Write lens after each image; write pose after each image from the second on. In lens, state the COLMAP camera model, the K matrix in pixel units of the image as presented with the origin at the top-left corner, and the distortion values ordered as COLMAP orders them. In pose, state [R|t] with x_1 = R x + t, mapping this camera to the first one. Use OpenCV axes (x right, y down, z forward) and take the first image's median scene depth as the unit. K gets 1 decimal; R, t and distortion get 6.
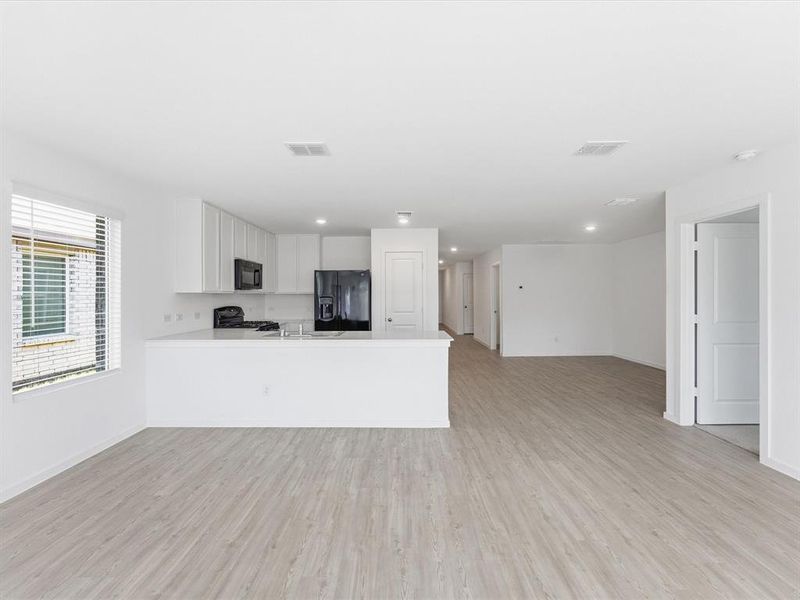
lens RADIAL K [[352.0, 0, 391.6], [0, 352.0, 295.7], [0, 0, 1]] dist [-0.001757, -0.000020]
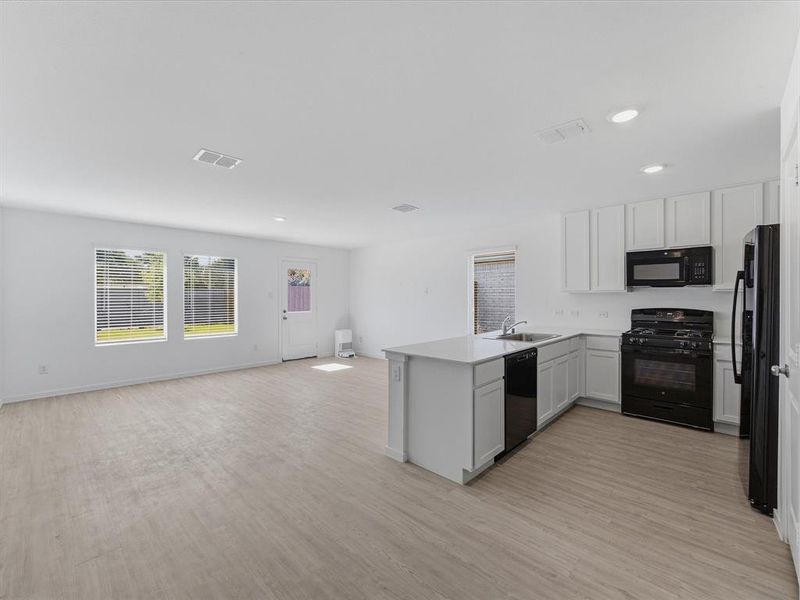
lens RADIAL K [[348.2, 0, 399.0], [0, 348.2, 297.1], [0, 0, 1]] dist [-0.011270, 0.000453]
pose [[-0.668457, 0.007762, -0.743710, 0.472800], [0.002084, 0.999961, 0.008563, -0.002738], [0.743748, 0.004174, -0.668447, 0.988306]]
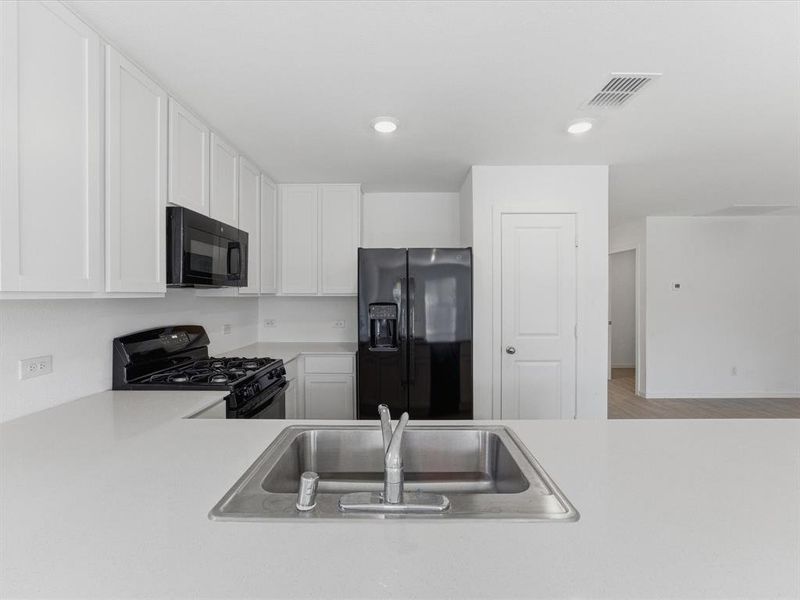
lens RADIAL K [[353.5, 0, 403.5], [0, 353.5, 296.6], [0, 0, 1]] dist [-0.010411, 0.000370]
pose [[0.999745, 0.002896, 0.022390, -0.174328], [-0.002984, 0.999988, 0.003878, -0.008398], [-0.022379, -0.003944, 0.999742, 0.533427]]
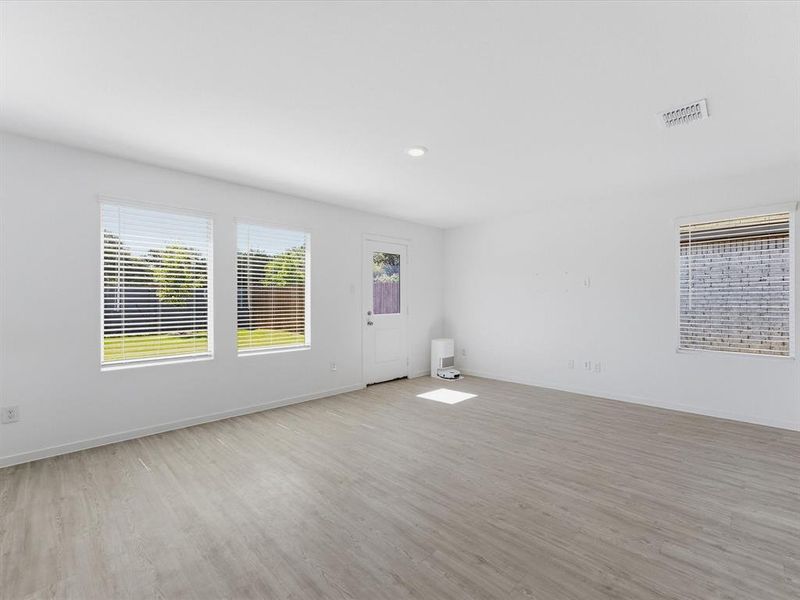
lens RADIAL K [[369.4, 0, 410.0], [0, 369.4, 299.2], [0, 0, 1]] dist [-0.014523, 0.000657]
pose [[-0.684392, 0.006184, -0.729088, 0.418289], [0.004112, 0.999981, 0.004621, 0.020222], [0.729103, 0.000165, -0.684404, 0.530815]]
